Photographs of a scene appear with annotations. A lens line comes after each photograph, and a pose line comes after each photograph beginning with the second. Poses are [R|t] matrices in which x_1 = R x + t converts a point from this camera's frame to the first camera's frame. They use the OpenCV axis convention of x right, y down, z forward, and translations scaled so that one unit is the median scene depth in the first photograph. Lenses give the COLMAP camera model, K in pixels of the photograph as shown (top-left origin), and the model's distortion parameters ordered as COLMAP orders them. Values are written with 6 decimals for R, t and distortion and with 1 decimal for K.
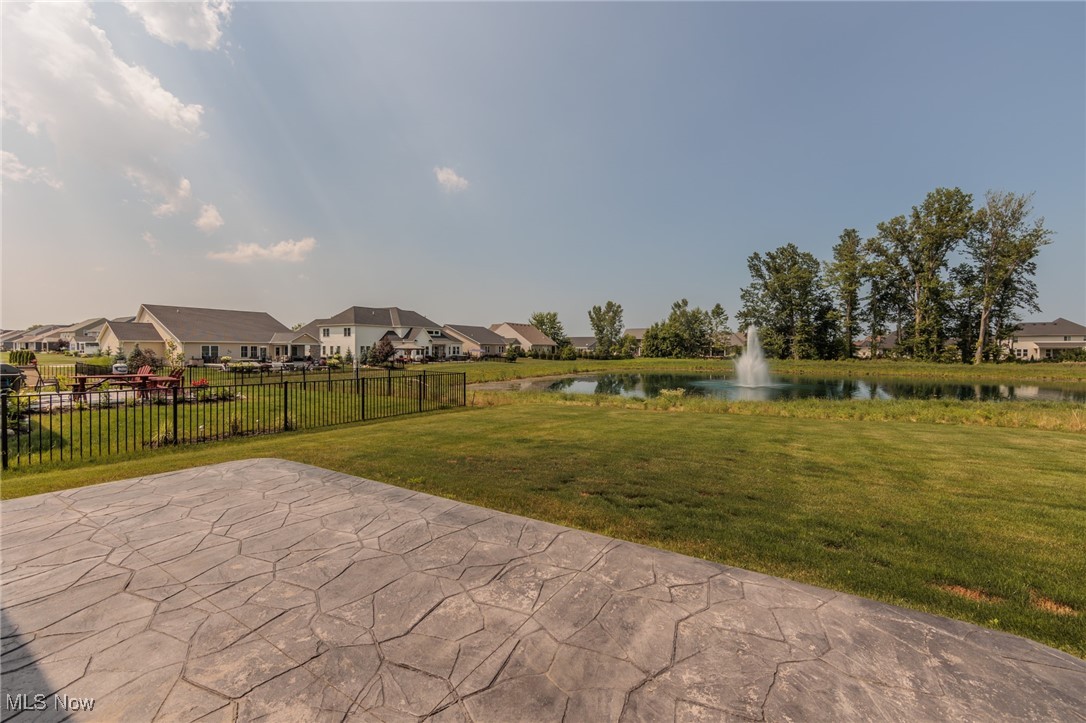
lens RADIAL K [[425.6, 0, 546.9], [0, 425.6, 355.4], [0, 0, 1]] dist [-0.004487, 0.000445]
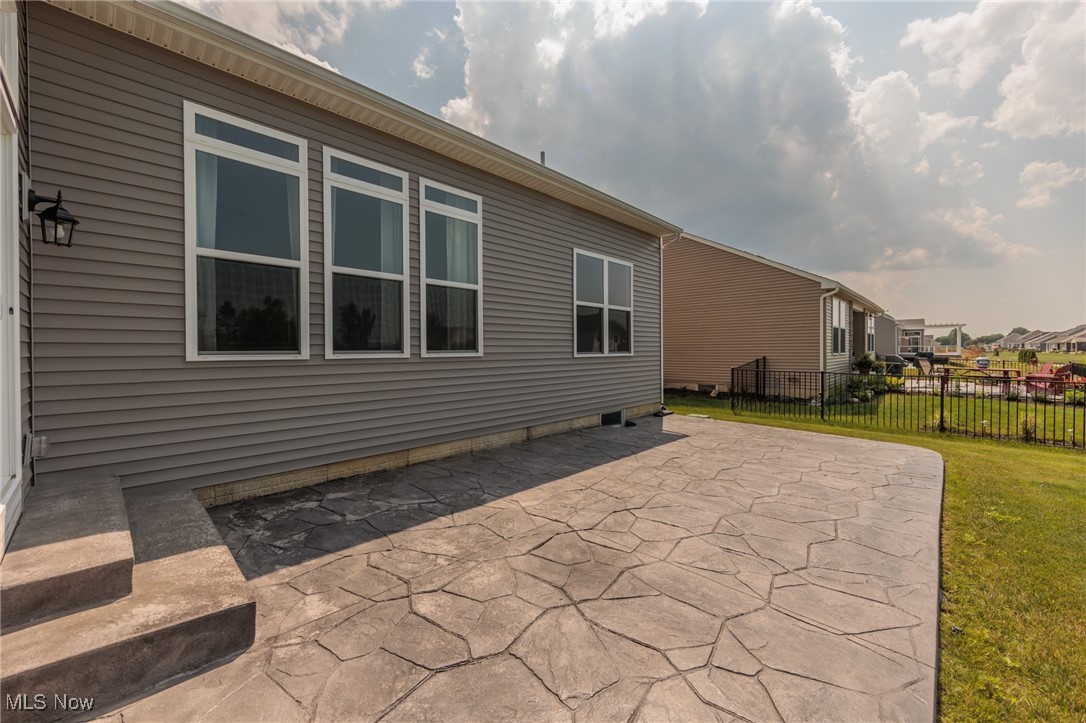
lens RADIAL K [[425.6, 0, 550.3], [0, 425.6, 356.6], [0, 0, 1]] dist [-0.004487, 0.000445]
pose [[-0.220854, 0.011101, -0.975244, 0.251718], [-0.012146, 0.999826, 0.014131, 0.018254], [0.975231, 0.014966, -0.220681, 0.220644]]
